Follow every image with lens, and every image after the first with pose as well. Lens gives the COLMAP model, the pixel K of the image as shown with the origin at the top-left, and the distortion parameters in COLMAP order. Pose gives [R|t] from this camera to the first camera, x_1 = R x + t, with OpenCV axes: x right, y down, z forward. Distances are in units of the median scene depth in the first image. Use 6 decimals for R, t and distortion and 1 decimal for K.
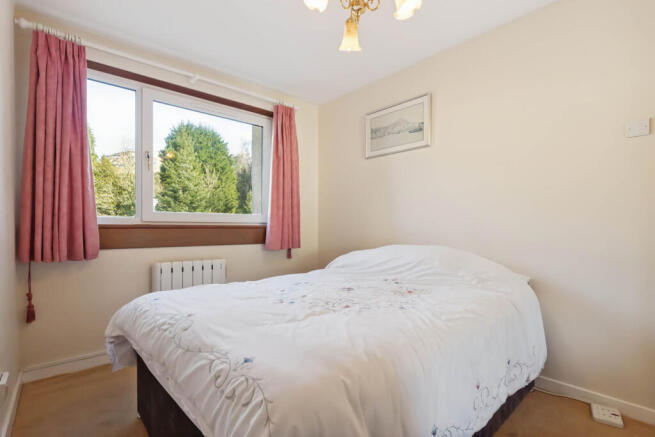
lens RADIAL K [[307.0, 0, 327.6], [0, 307.0, 223.7], [0, 0, 1]] dist [-0.000757, -0.000402]
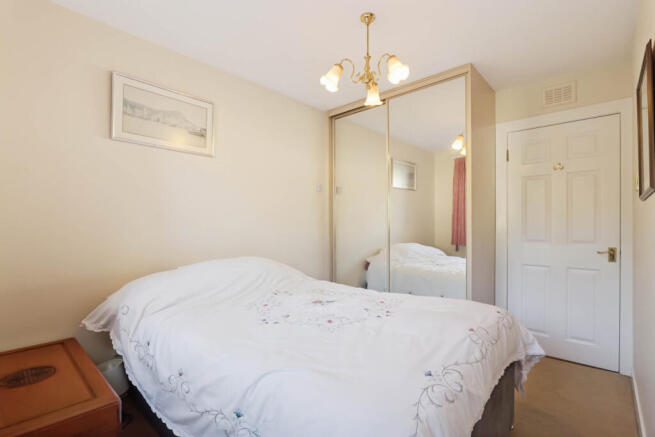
lens RADIAL K [[307.0, 0, 327.6], [0, 307.0, 223.7], [0, 0, 1]] dist [-0.000757, -0.000402]
pose [[-0.128044, -0.002090, 0.991766, -0.628639], [0.007553, 0.999967, 0.003083, -0.037705], [-0.991740, 0.007885, -0.128024, 0.702403]]
